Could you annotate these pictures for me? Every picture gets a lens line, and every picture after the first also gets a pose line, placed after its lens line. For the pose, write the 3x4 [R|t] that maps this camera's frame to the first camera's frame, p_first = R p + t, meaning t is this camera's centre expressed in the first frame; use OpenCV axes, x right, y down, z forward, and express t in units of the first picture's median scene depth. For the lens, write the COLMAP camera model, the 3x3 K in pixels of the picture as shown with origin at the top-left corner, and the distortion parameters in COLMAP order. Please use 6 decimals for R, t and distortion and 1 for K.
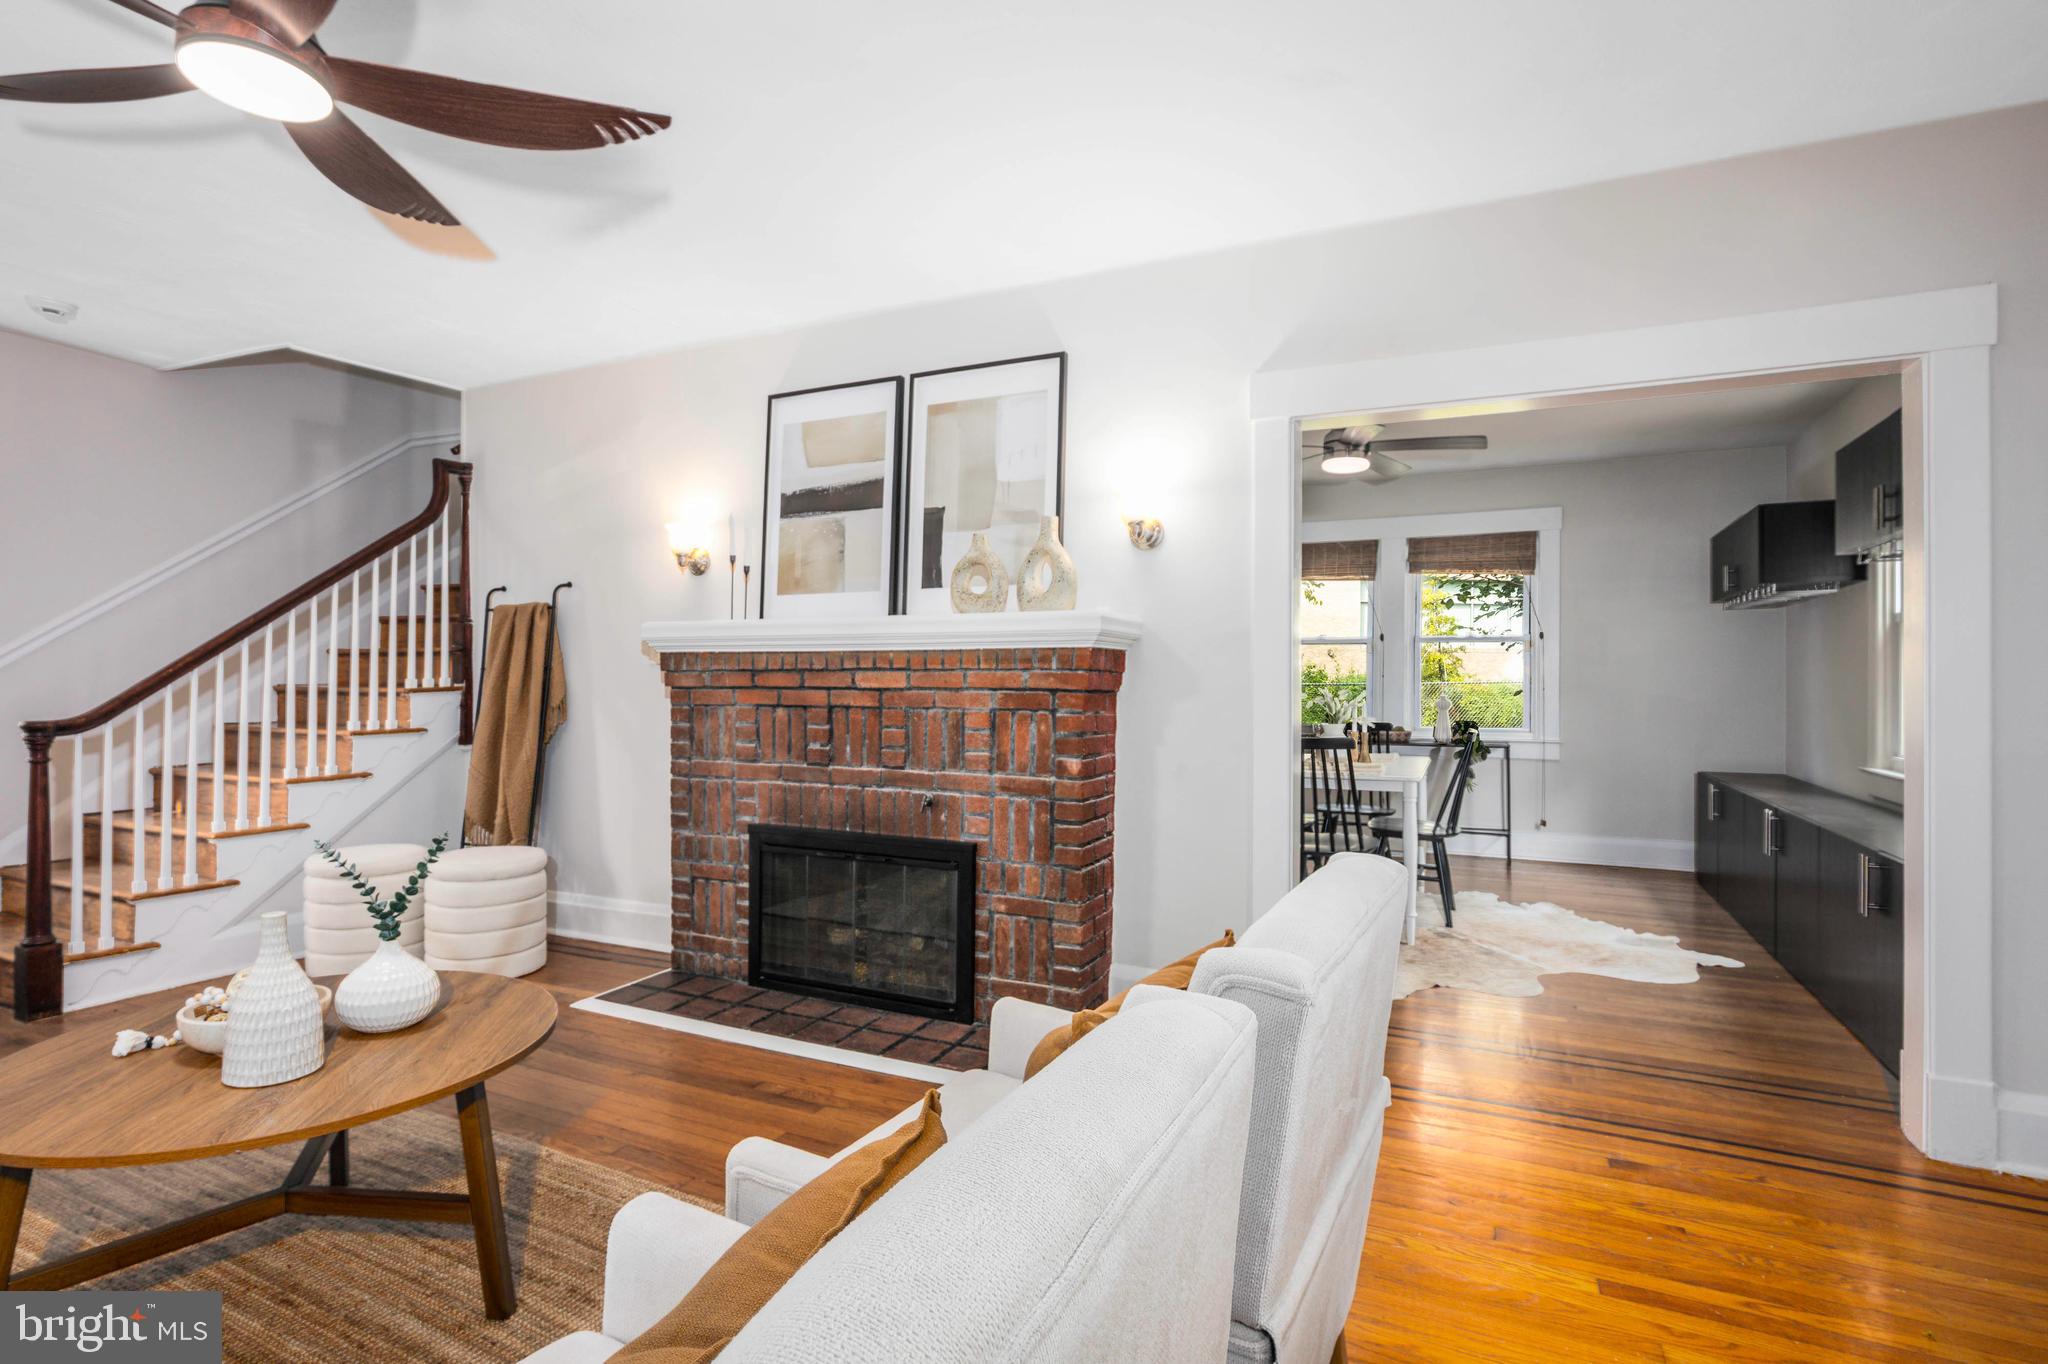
lens RADIAL K [[1012.9, 0, 1018.1], [0, 1012.9, 674.4], [0, 0, 1]] dist [-0.003890, -0.000707]
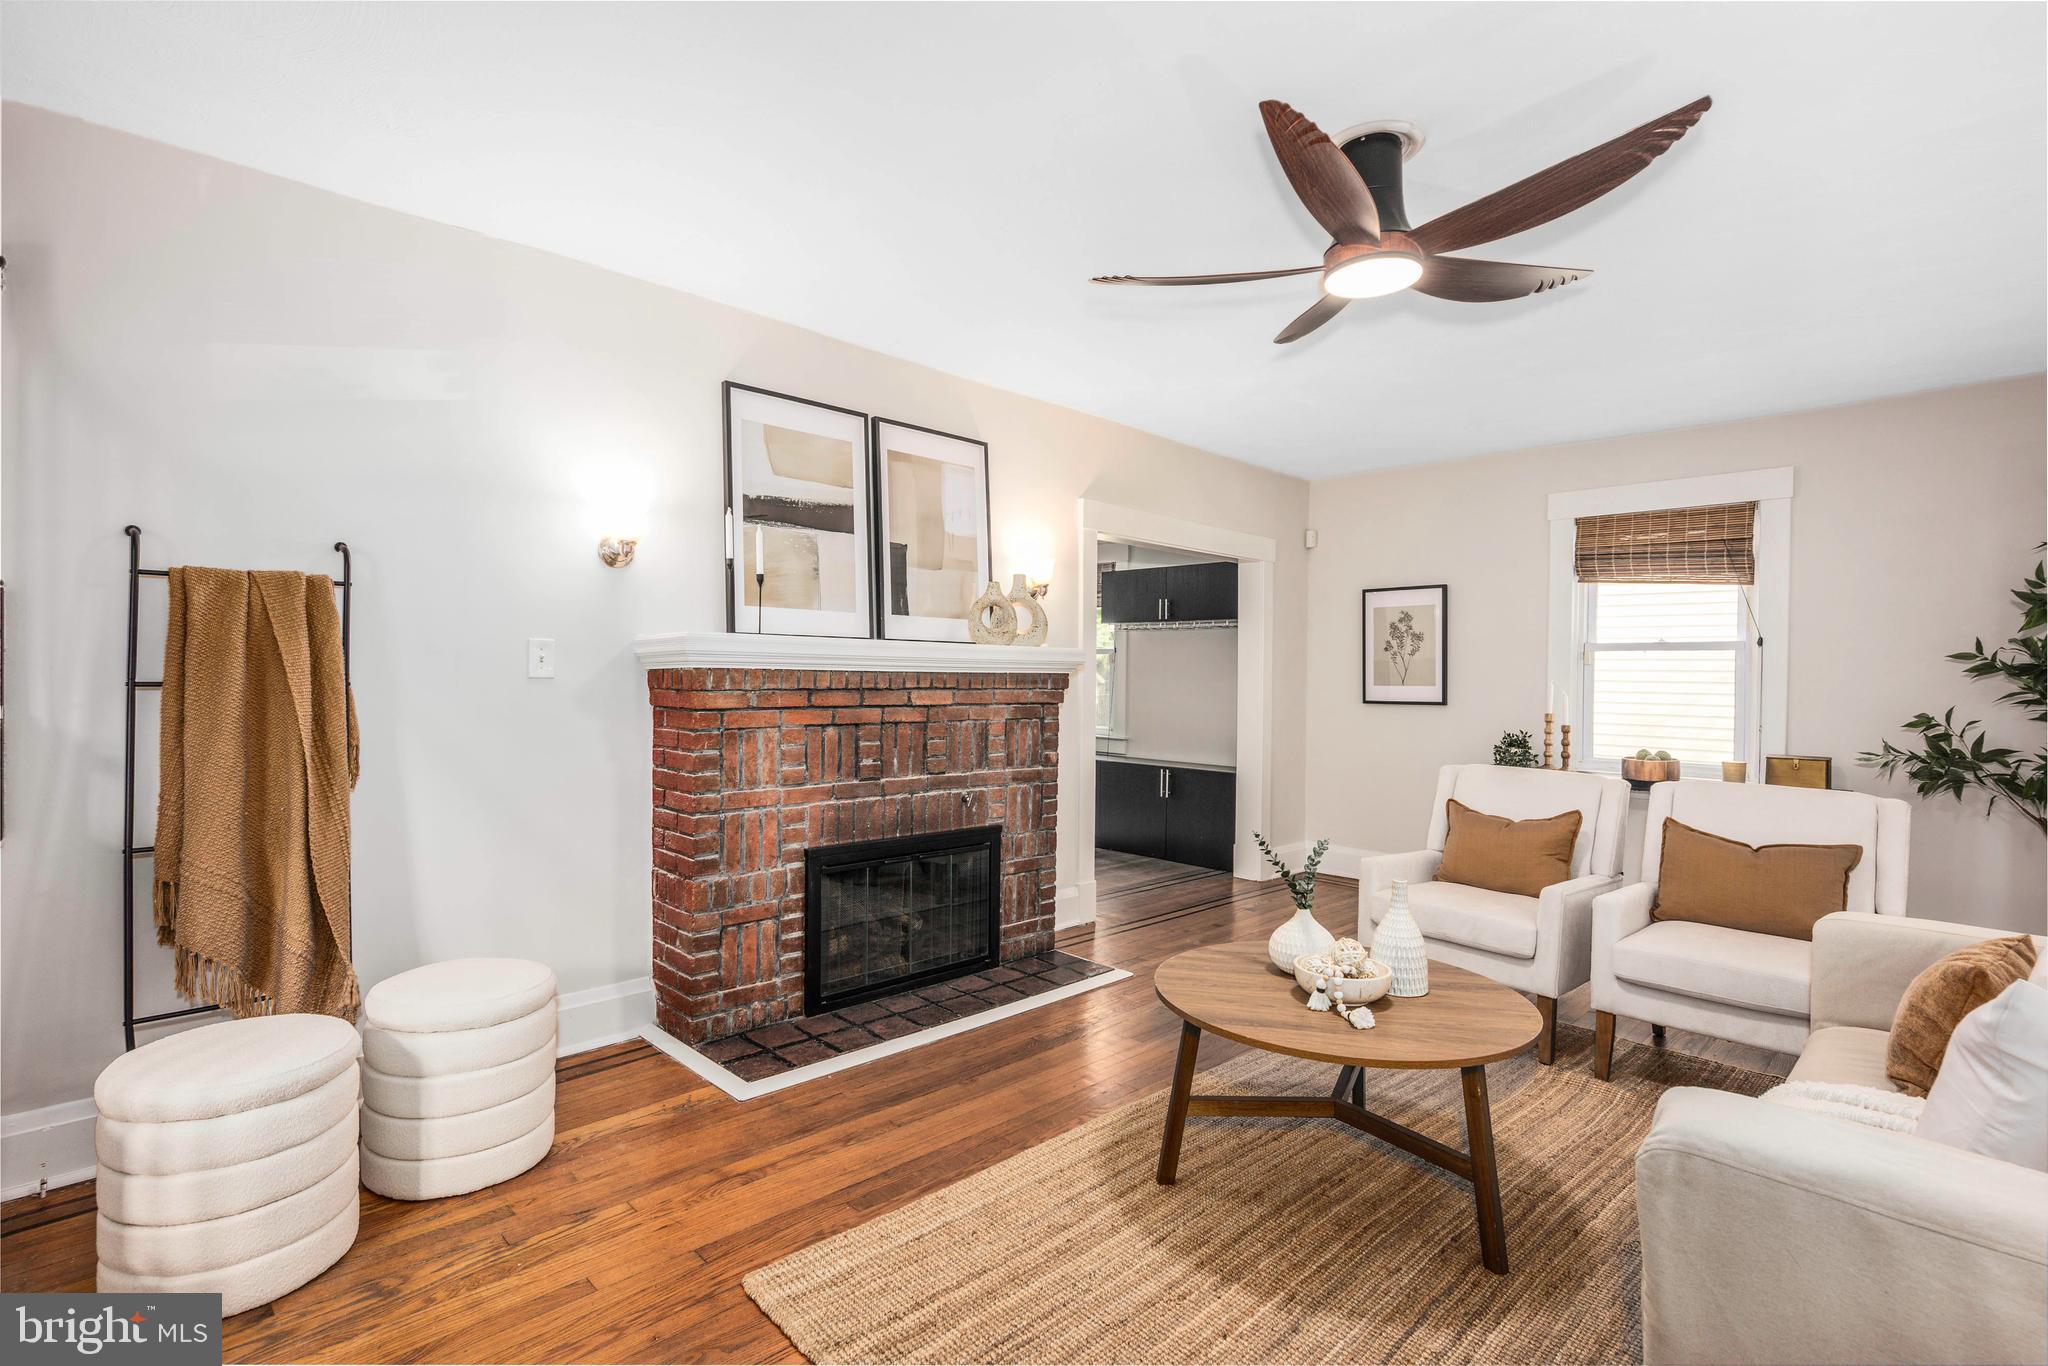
lens RADIAL K [[999.1, 0, 1019.6], [0, 999.1, 672.3], [0, 0, 1]] dist [0.000981, -0.000987]
pose [[0.332429, 0.002375, 0.943125, -1.102235], [-0.017523, 0.999840, 0.003658, -0.027478], [-0.942965, -0.017743, 0.332418, 0.504467]]
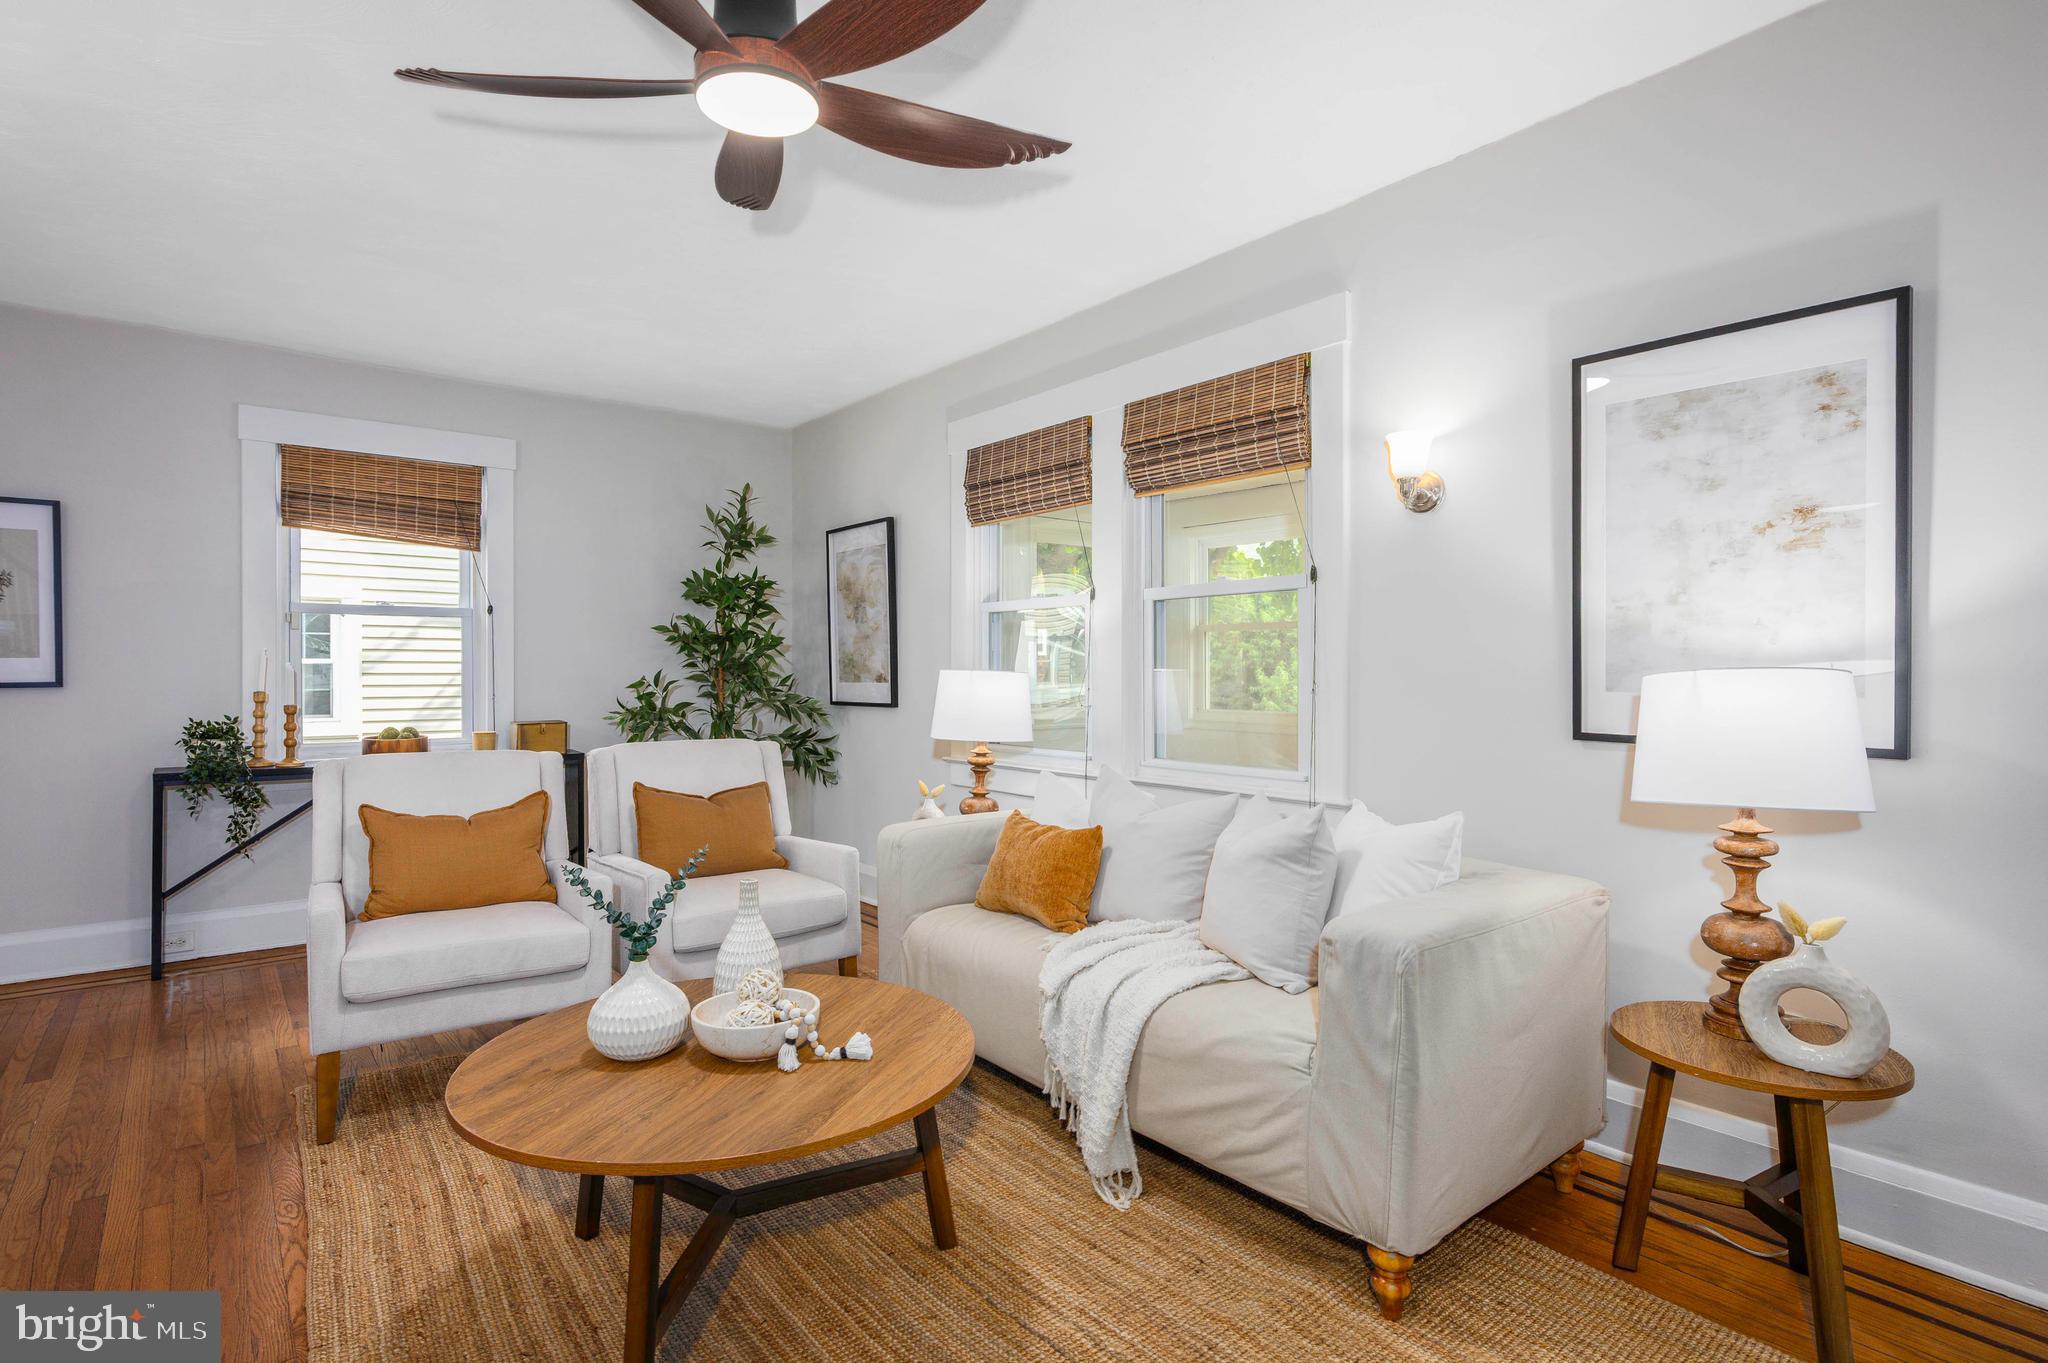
lens RADIAL K [[1024.7, 0, 1014.8], [0, 1024.7, 658.4], [0, 0, 1]] dist [0.013903, -0.000366]
pose [[-0.900647, 0.000355, 0.434552, -0.737271], [-0.006973, 0.999859, -0.015270, -0.000538], [-0.434496, -0.016783, -0.900517, 0.935621]]
